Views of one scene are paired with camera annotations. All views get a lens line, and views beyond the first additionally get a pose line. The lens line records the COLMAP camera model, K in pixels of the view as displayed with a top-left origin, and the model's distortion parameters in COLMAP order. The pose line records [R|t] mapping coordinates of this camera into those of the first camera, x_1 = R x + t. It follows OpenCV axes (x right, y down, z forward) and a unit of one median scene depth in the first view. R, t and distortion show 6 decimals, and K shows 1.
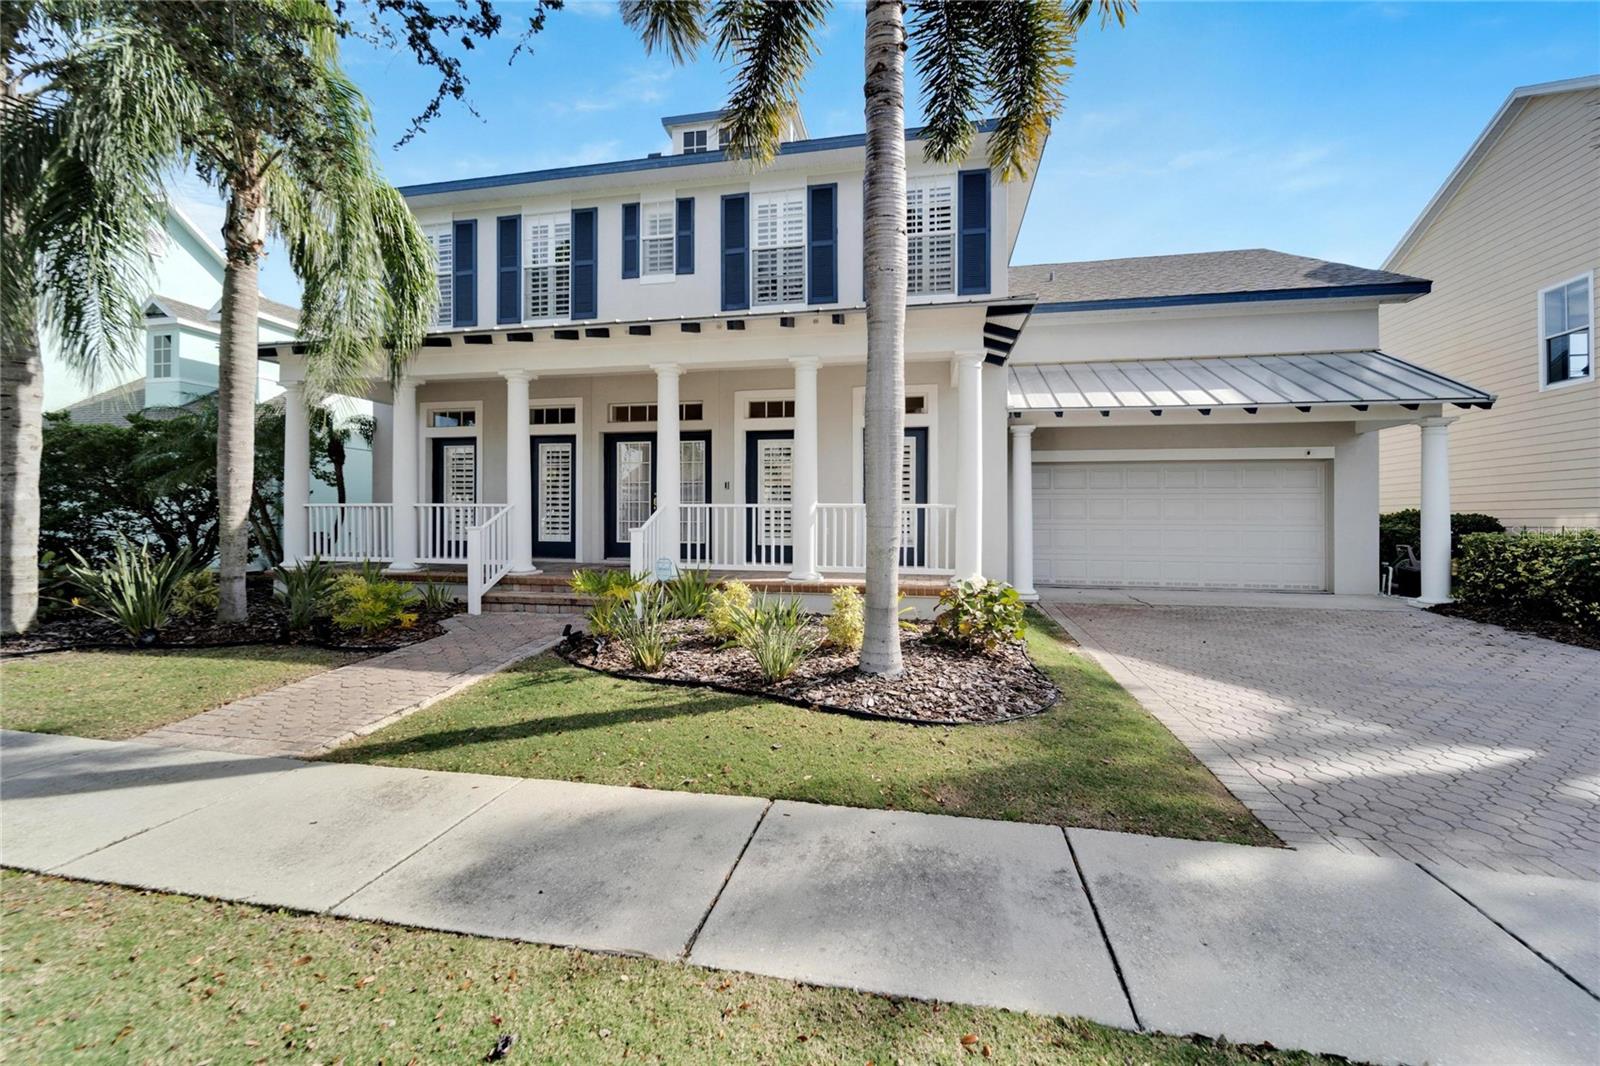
lens RADIAL K [[706.6, 0, 796.2], [0, 706.6, 505.8], [0, 0, 1]] dist [0.002321, -0.000747]
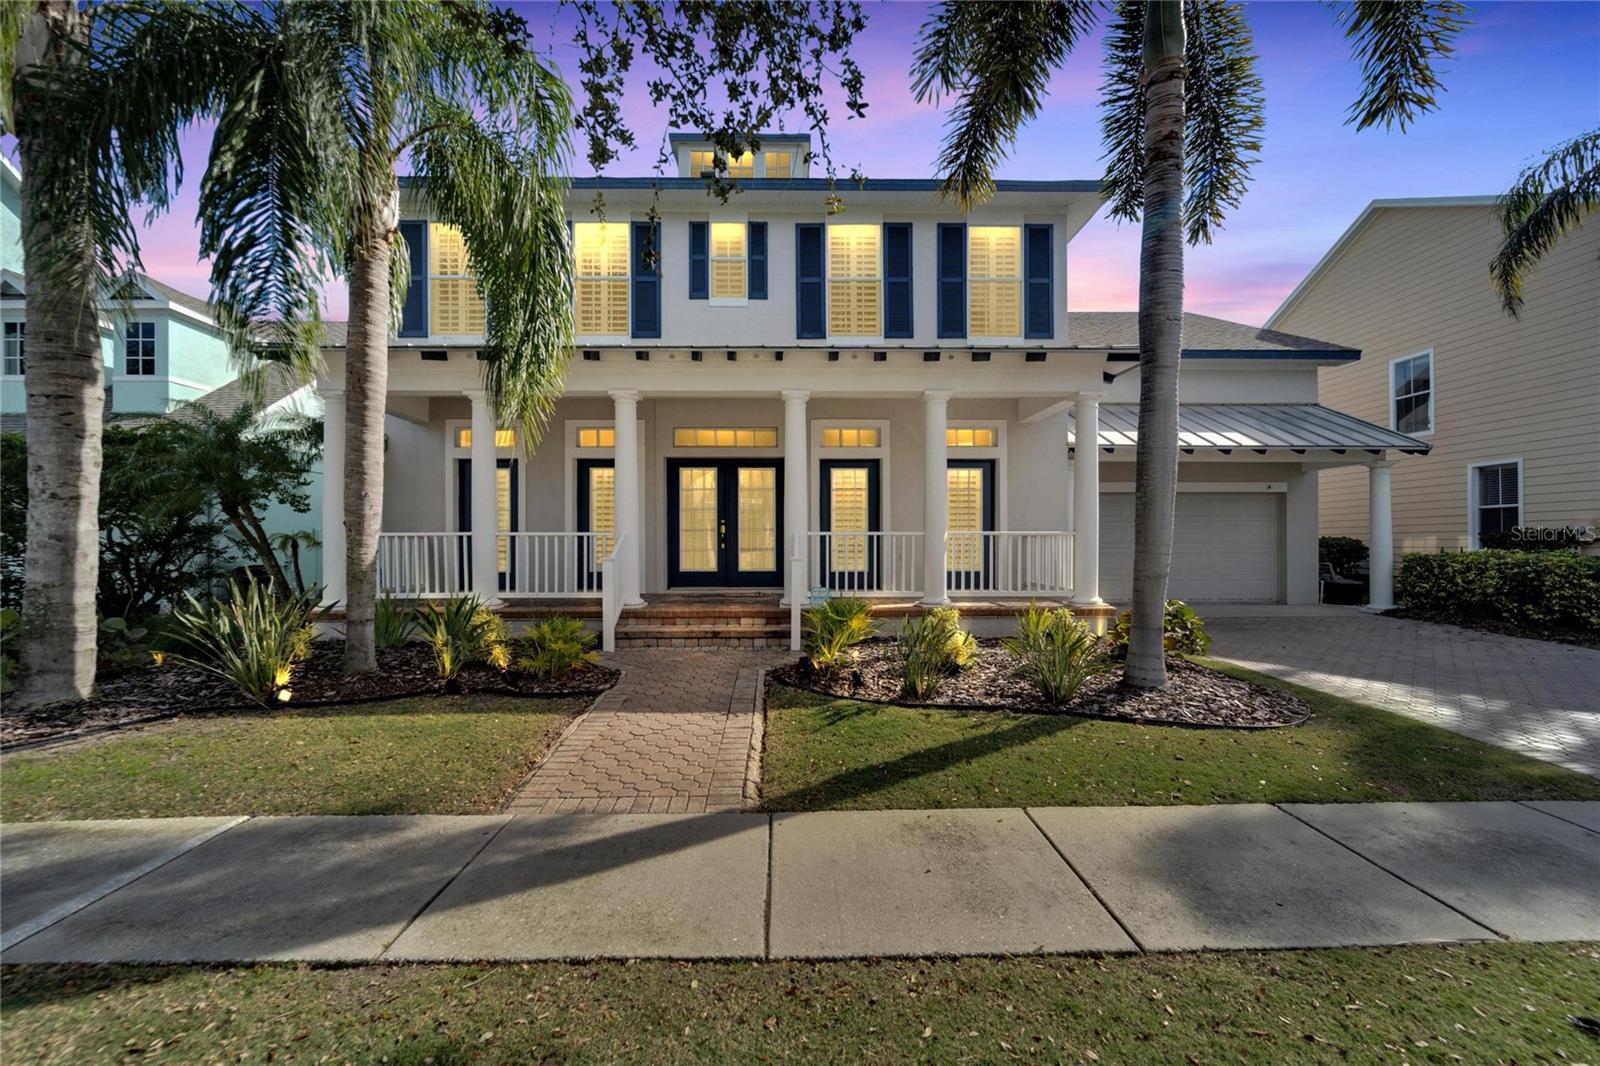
lens RADIAL K [[694.6, 0, 800.0], [0, 694.6, 533.0], [0, 0, 1]] dist [0.002041, -0.000519]
pose [[0.971844, -0.003907, 0.235592, -0.426708], [0.003257, 0.999990, 0.003147, -0.004687], [-0.235602, -0.002291, 0.971847, 0.052740]]
